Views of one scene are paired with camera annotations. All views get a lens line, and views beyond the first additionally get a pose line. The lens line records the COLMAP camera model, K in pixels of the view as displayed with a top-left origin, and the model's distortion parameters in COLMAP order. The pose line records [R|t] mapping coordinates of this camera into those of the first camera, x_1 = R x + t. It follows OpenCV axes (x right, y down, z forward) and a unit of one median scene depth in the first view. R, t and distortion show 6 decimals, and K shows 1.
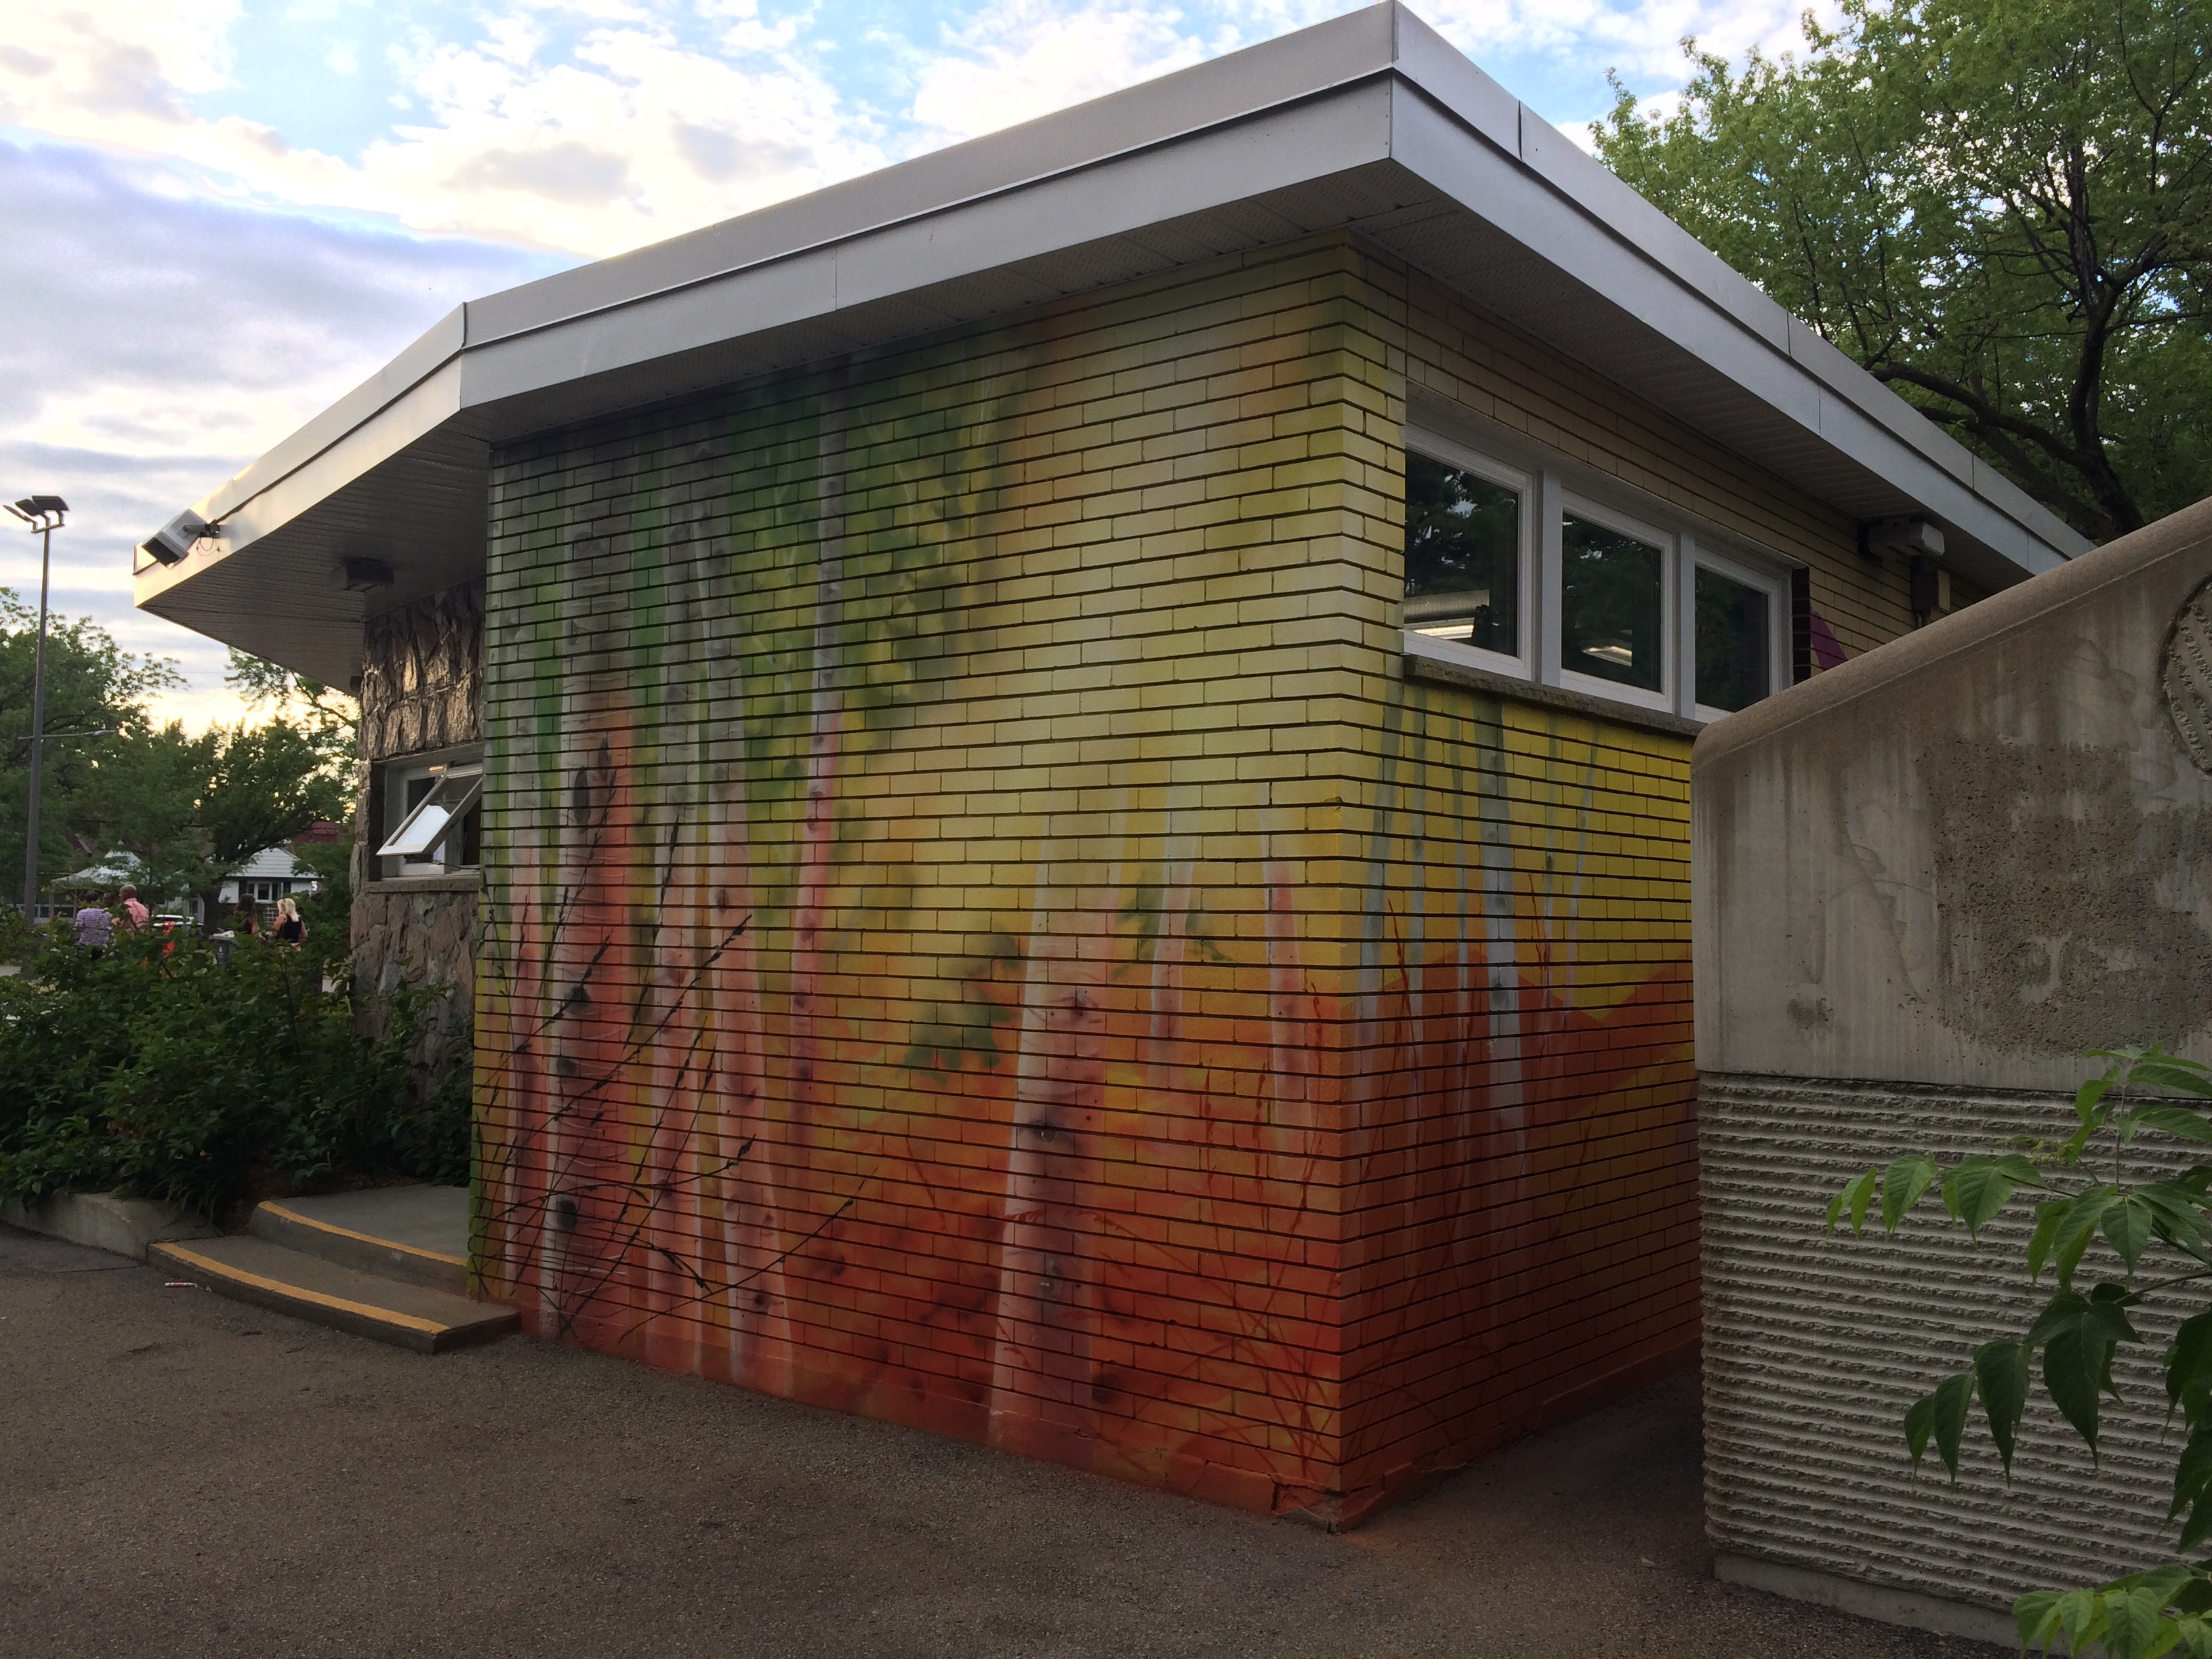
lens RADIAL K [[1903.2, 0, 1106.3], [0, 1903.2, 825.8], [0, 0, 1]] dist [-0.000544, -0.001998]
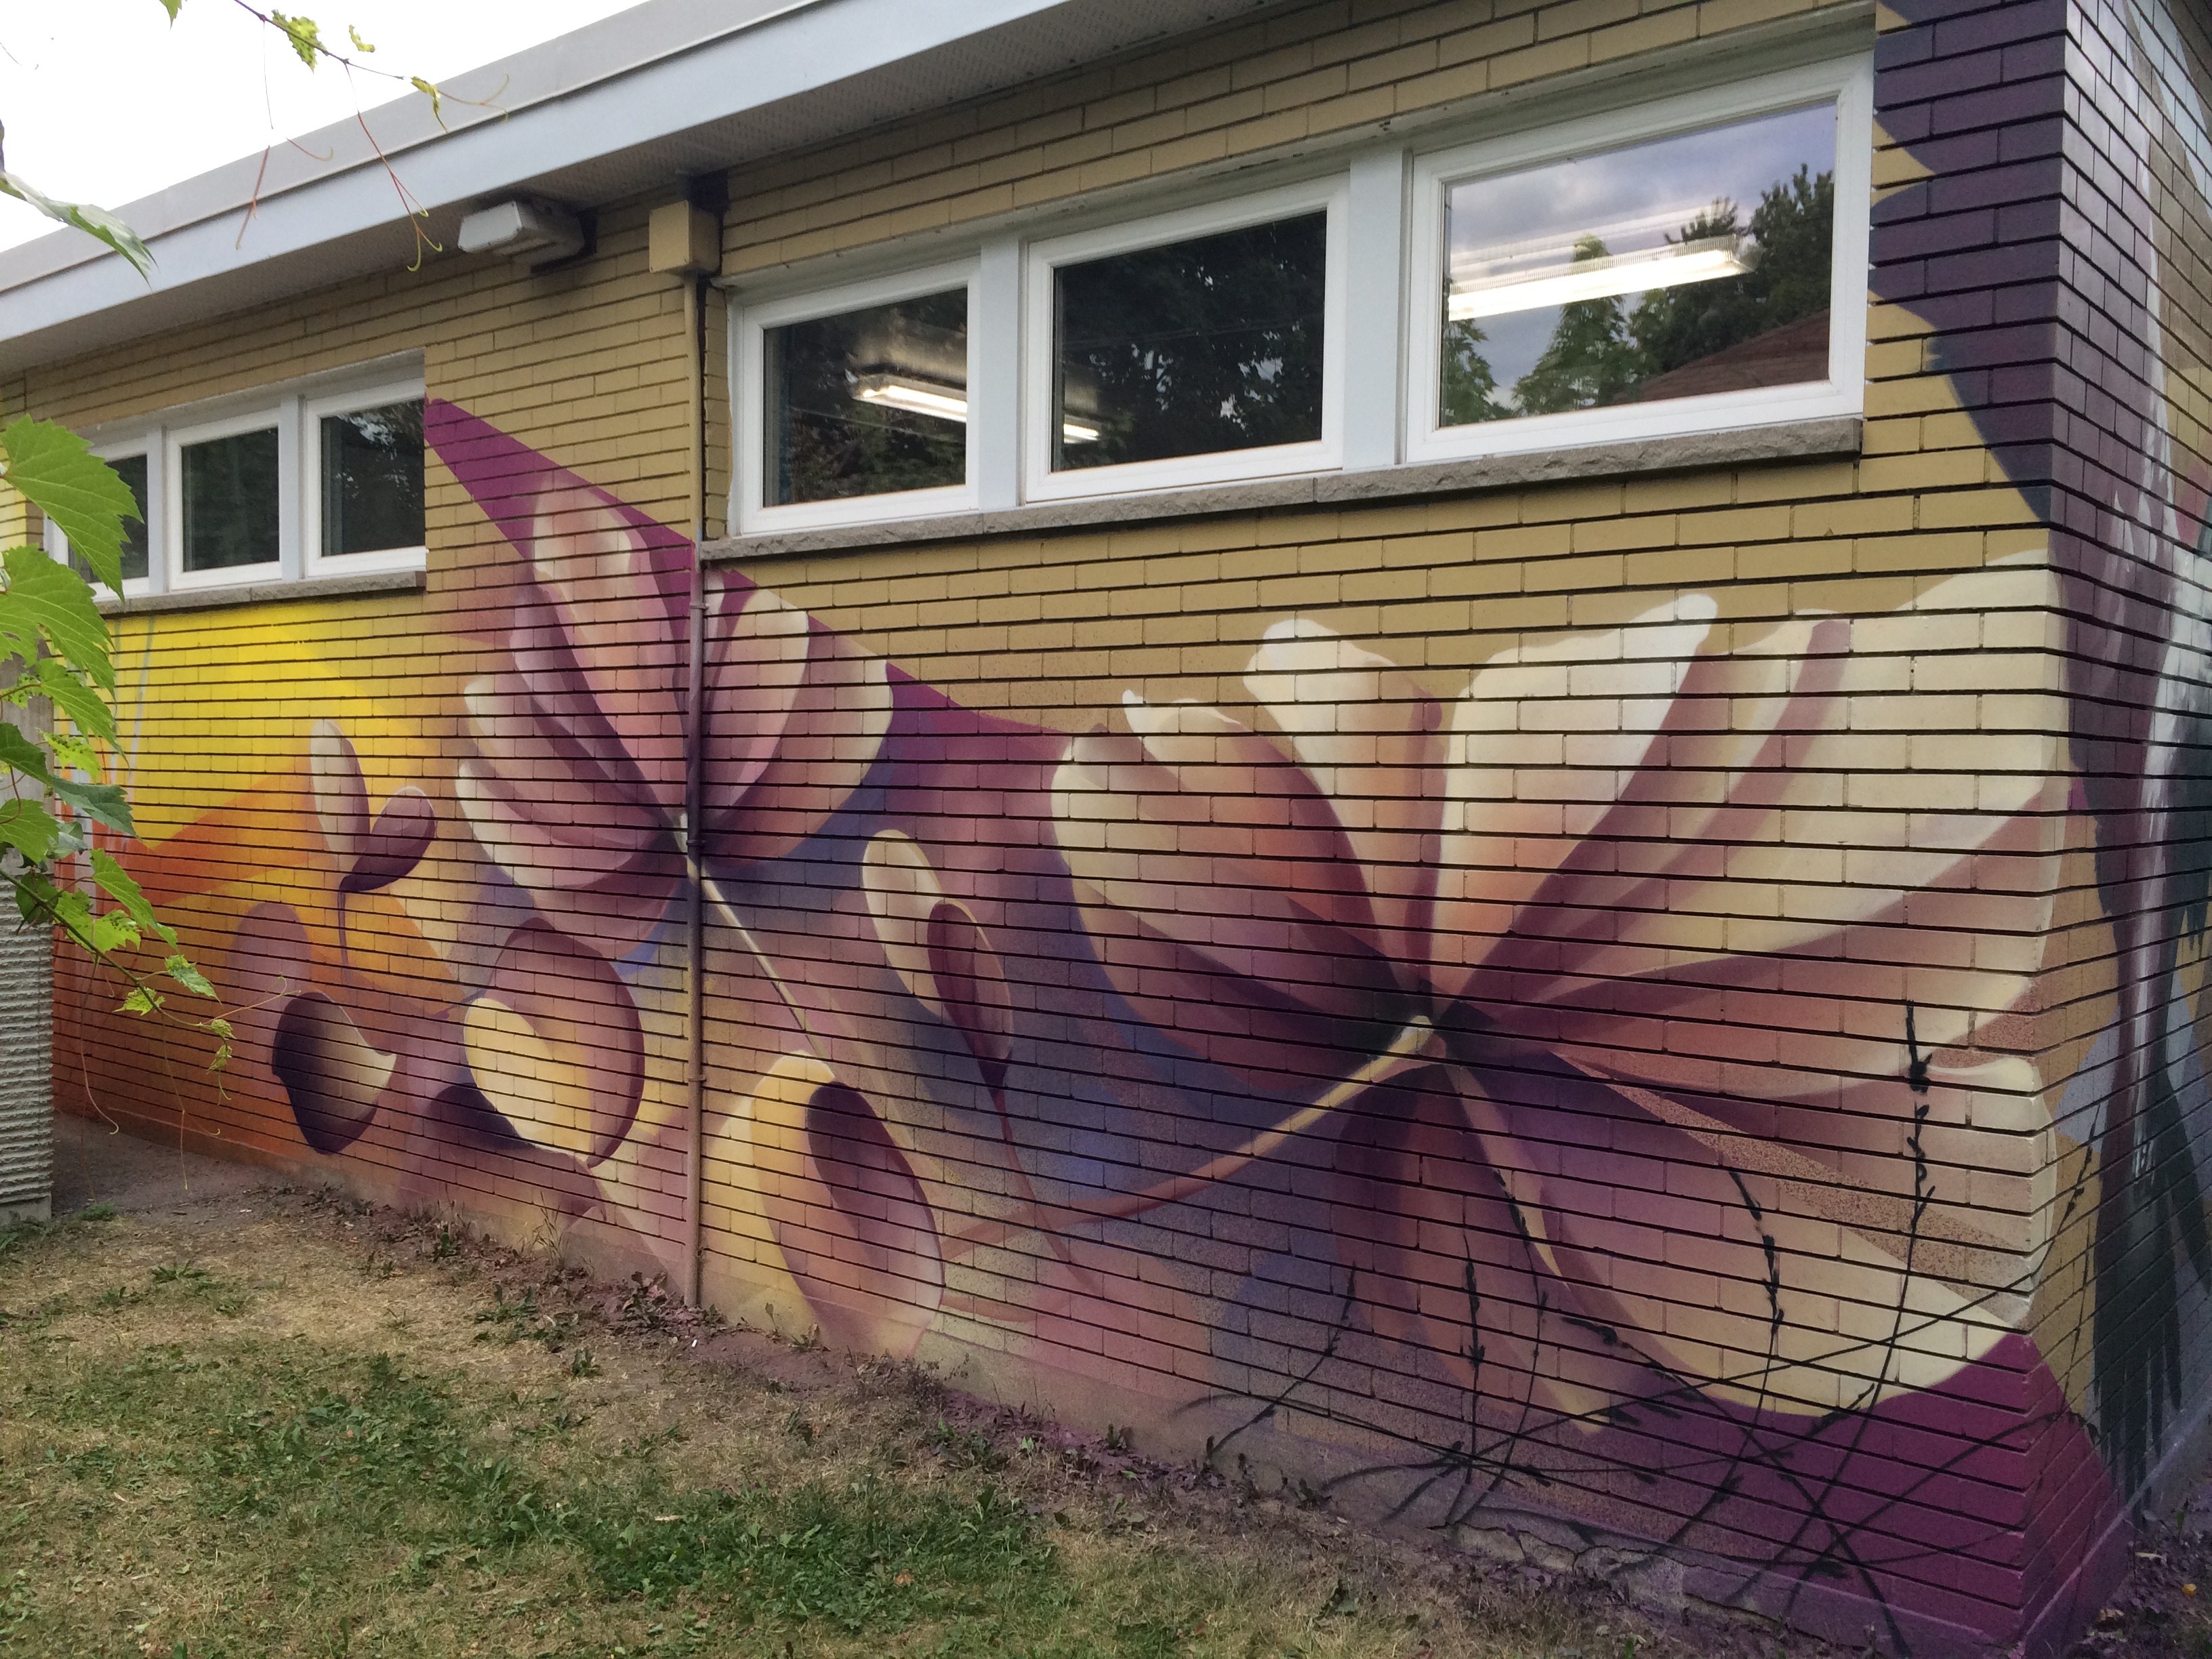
lens RADIAL K [[1903.2, 0, 1107.4], [0, 1903.2, 835.0], [0, 0, 1]] dist [-0.000544, -0.001998]
pose [[-0.022366, 0.011747, -0.999681, 1.493376], [0.029997, 0.999489, 0.011074, 0.095676], [0.999300, -0.029740, -0.022707, 1.637950]]
